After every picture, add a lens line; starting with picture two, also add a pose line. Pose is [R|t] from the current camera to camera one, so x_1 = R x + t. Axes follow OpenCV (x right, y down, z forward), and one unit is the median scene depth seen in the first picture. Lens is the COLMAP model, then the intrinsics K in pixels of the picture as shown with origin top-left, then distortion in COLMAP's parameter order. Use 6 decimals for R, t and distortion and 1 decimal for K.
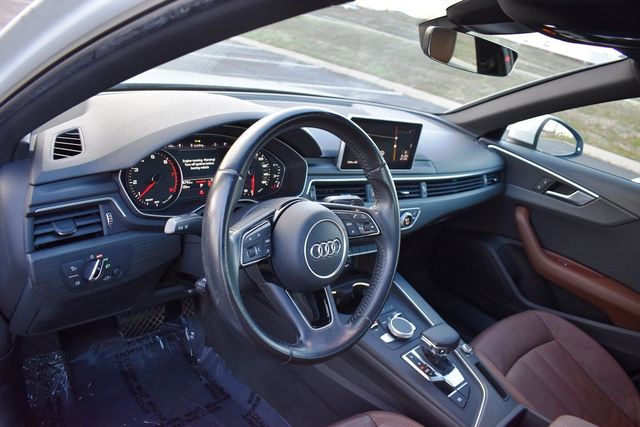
lens RADIAL K [[499.5, 0, 326.6], [0, 499.5, 212.7], [0, 0, 1]] dist [-0.097371, 0.015813]
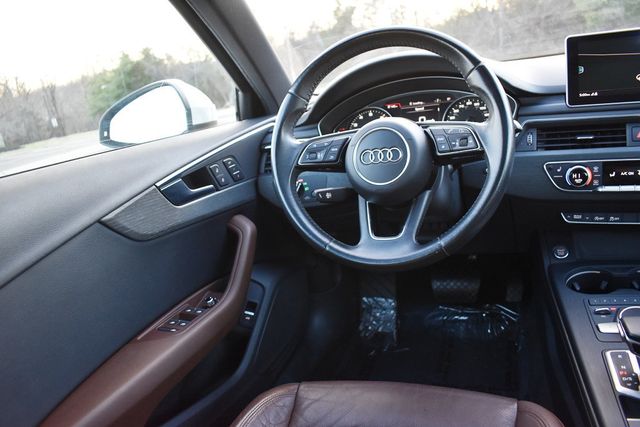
lens RADIAL K [[499.5, 0, 320.0], [0, 499.5, 213.1], [0, 0, 1]] dist [-0.097371, 0.015813]
pose [[0.374086, -0.013144, -0.927301, 0.565284], [-0.104765, 0.992900, -0.056338, 0.162980], [0.921457, 0.118224, 0.370053, 0.329450]]
